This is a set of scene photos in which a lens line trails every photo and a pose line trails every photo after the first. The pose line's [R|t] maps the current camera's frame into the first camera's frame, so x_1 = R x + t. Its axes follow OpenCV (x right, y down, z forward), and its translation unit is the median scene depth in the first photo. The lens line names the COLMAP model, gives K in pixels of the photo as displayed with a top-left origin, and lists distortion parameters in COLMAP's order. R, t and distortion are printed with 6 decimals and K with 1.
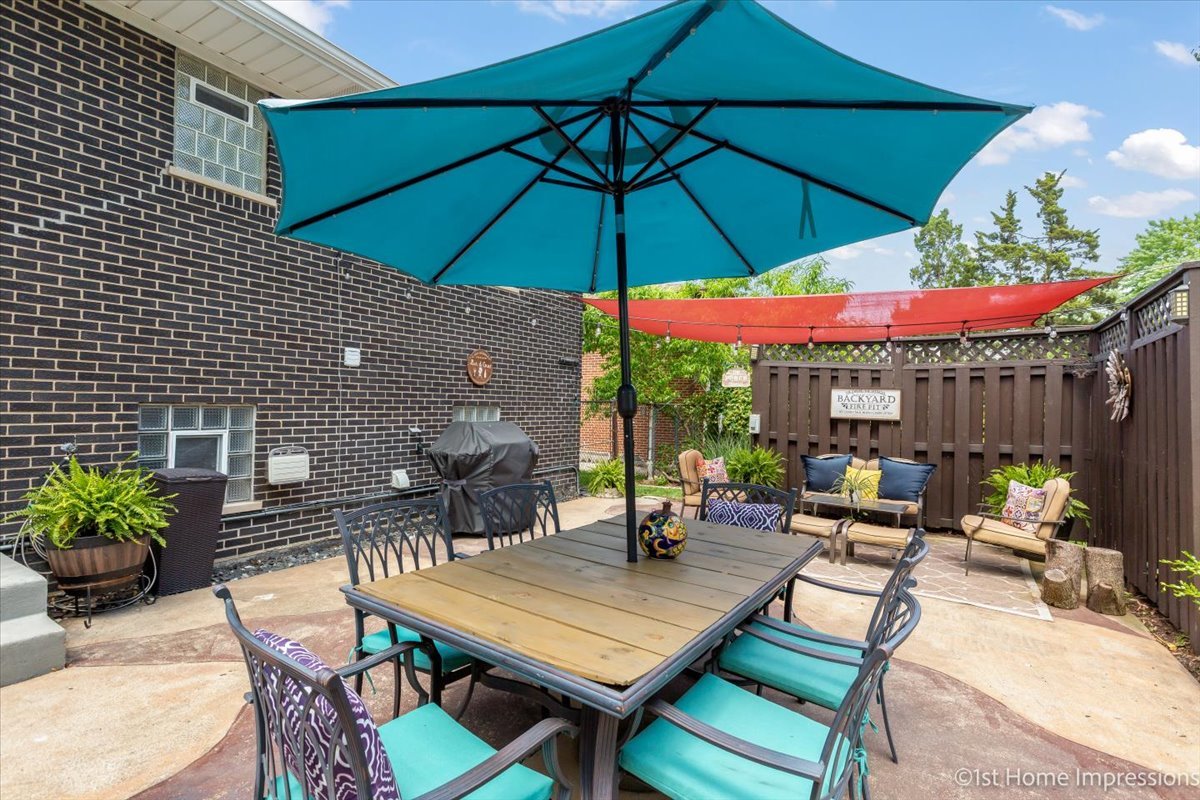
lens RADIAL K [[567.0, 0, 602.3], [0, 567.0, 398.0], [0, 0, 1]] dist [-0.002503, 0.000397]
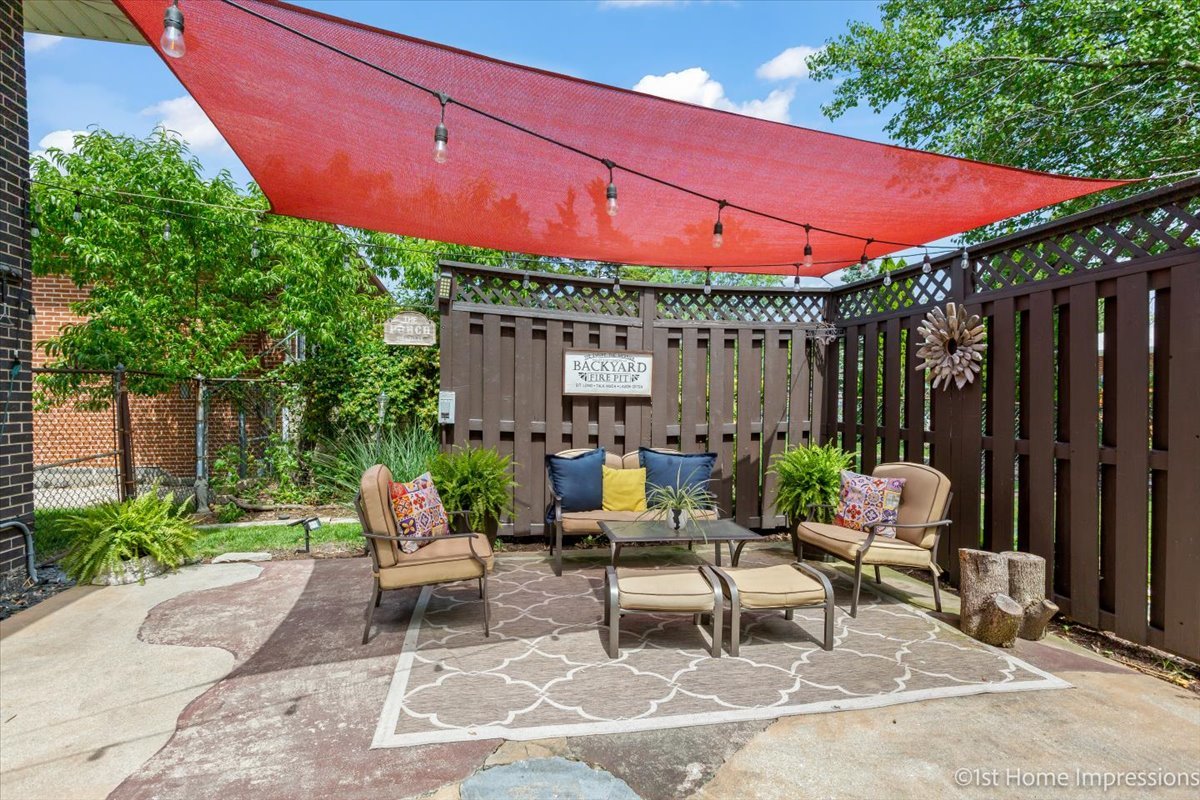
lens RADIAL K [[567.0, 0, 594.1], [0, 567.0, 406.4], [0, 0, 1]] dist [-0.002503, 0.000397]
pose [[0.721495, -0.030802, 0.691734, -0.035787], [-0.001582, 0.998934, 0.046131, 0.017873], [-0.692418, -0.034378, 0.720677, 0.499883]]
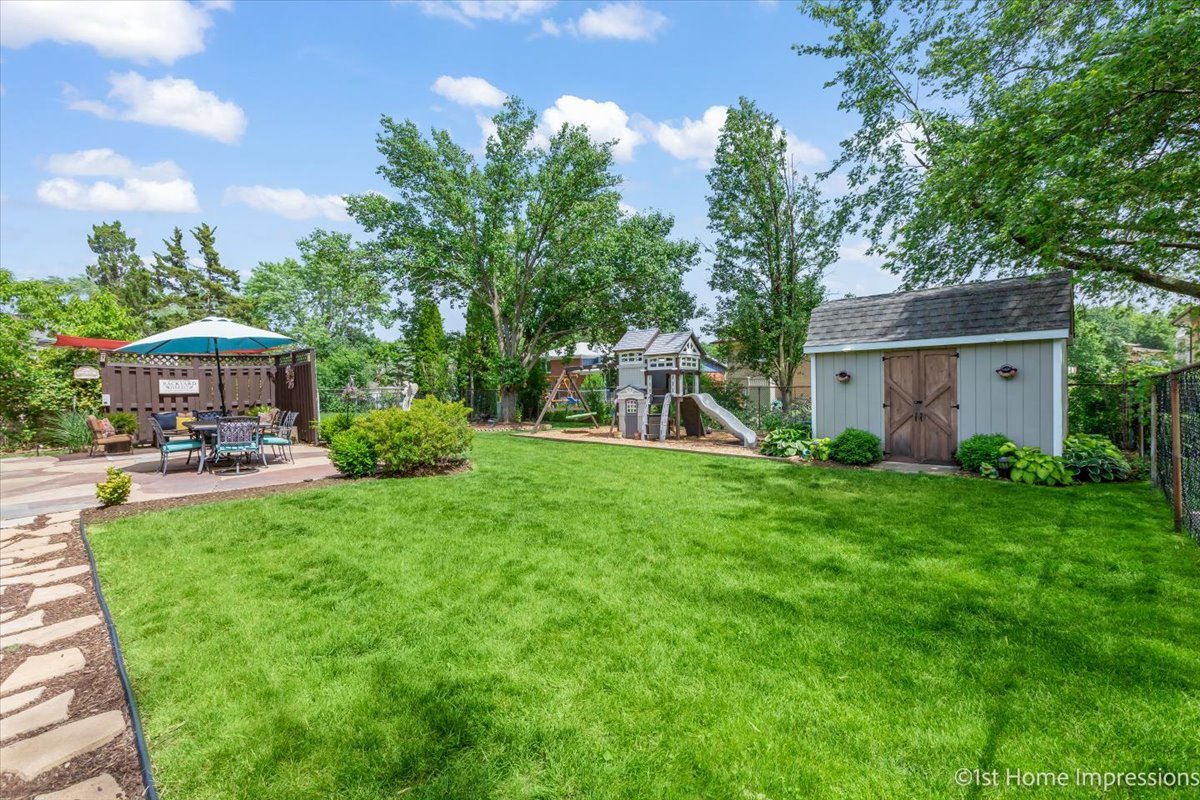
lens RADIAL K [[545.5, 0, 607.1], [0, 545.5, 399.8], [0, 0, 1]] dist [0.003528, 0.000210]
pose [[0.215394, -0.058220, 0.974790, -1.096734], [0.012158, 0.998304, 0.056938, -0.033229], [-0.976452, -0.000412, 0.215736, -0.897229]]
